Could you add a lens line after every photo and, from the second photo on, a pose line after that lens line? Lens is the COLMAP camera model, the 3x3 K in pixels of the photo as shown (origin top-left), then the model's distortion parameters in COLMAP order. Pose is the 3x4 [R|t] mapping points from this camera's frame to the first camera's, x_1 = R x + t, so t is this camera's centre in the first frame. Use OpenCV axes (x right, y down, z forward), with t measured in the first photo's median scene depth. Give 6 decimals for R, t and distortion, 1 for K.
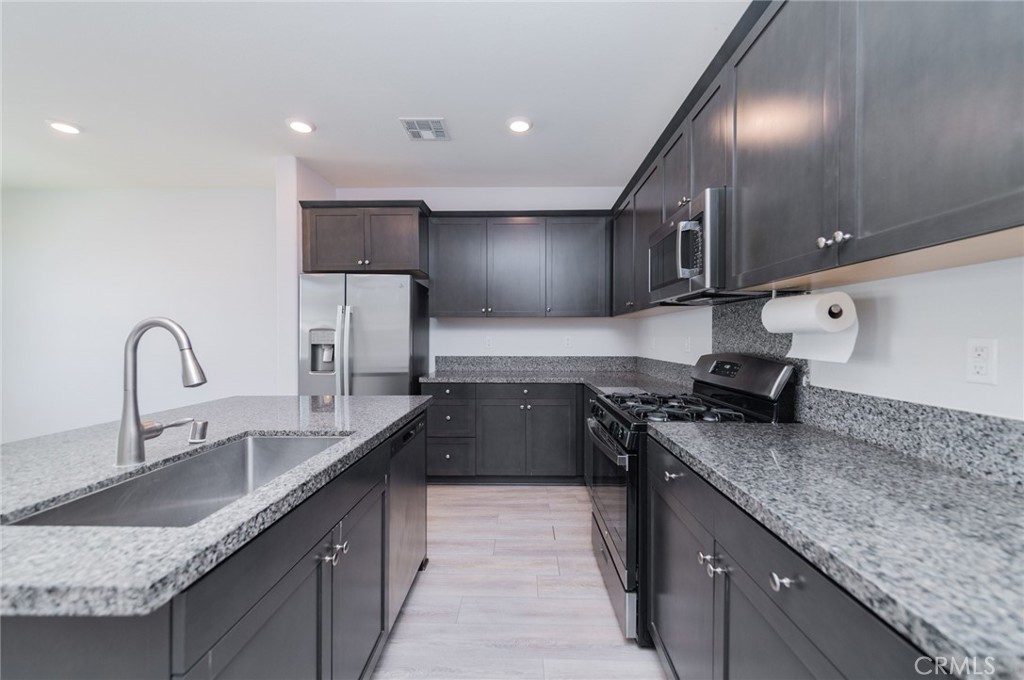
lens RADIAL K [[404.6, 0, 515.4], [0, 404.6, 338.9], [0, 0, 1]] dist [0.007424, -0.001319]
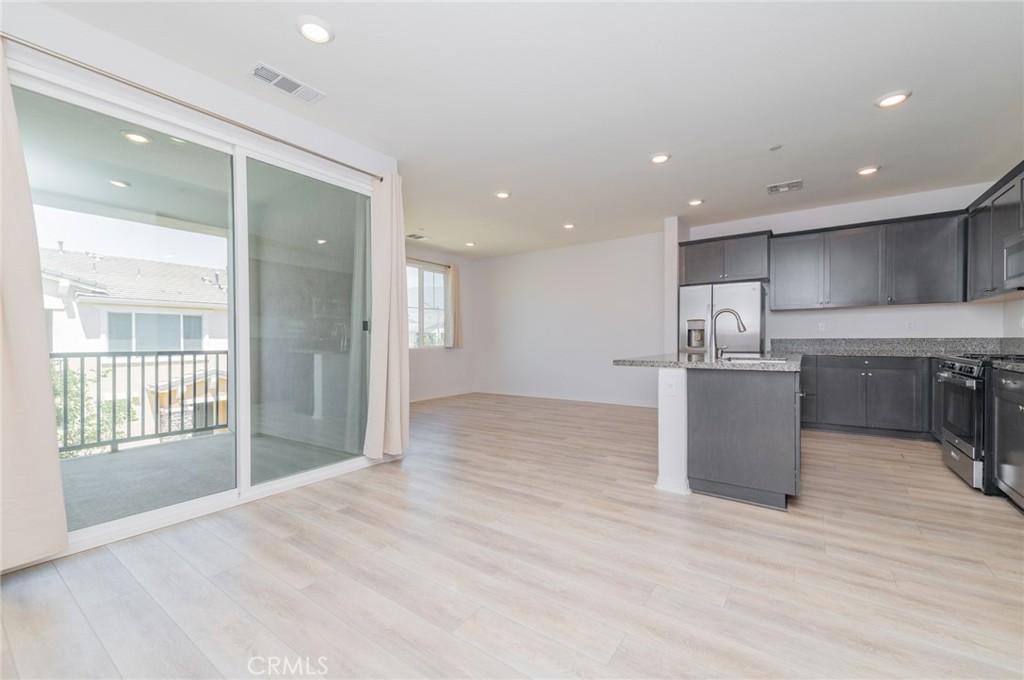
lens RADIAL K [[404.6, 0, 494.7], [0, 404.6, 343.1], [0, 0, 1]] dist [0.007424, -0.001319]
pose [[0.804655, 0.000555, -0.593742, -0.160751], [0.002804, 0.999985, 0.004735, 0.057614], [0.593735, -0.005476, 0.804642, -0.769290]]
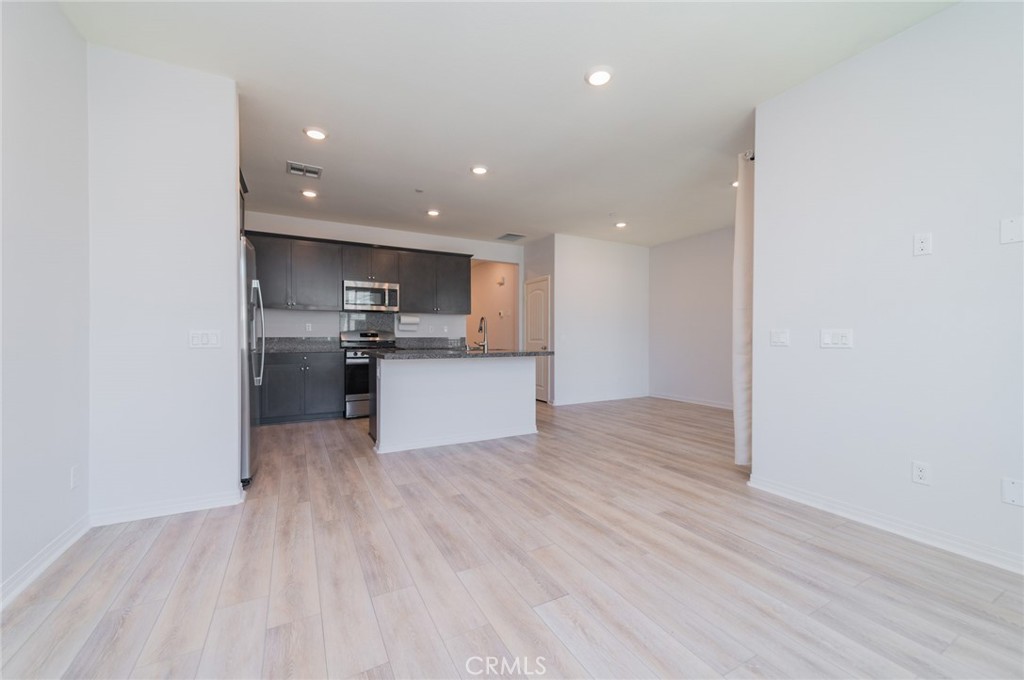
lens RADIAL K [[404.6, 0, 515.1], [0, 404.6, 350.1], [0, 0, 1]] dist [0.007424, -0.001319]
pose [[-0.499824, -0.030016, 0.865606, -1.612805], [-0.000918, 0.999417, 0.034126, 0.047722], [-0.866126, 0.016262, -0.499561, 0.963139]]
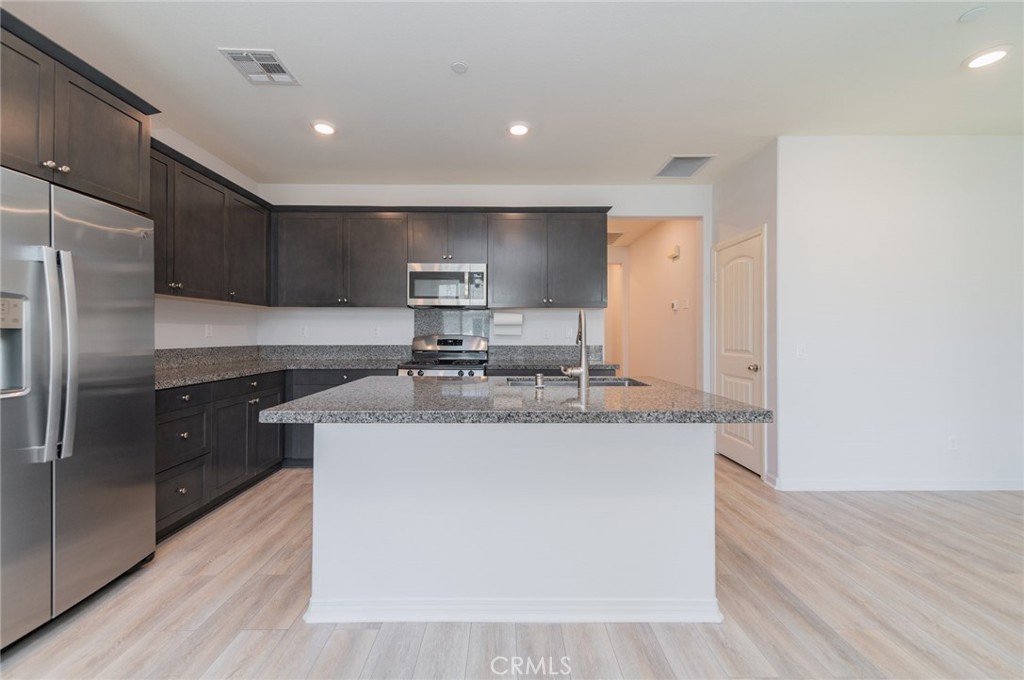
lens RADIAL K [[404.6, 0, 508.7], [0, 404.6, 332.8], [0, 0, 1]] dist [0.007424, -0.001319]
pose [[-0.031265, 0.001072, 0.999511, -0.933858], [-0.000897, 0.999999, -0.001101, 0.015486], [-0.999511, -0.000931, -0.031264, 0.472798]]
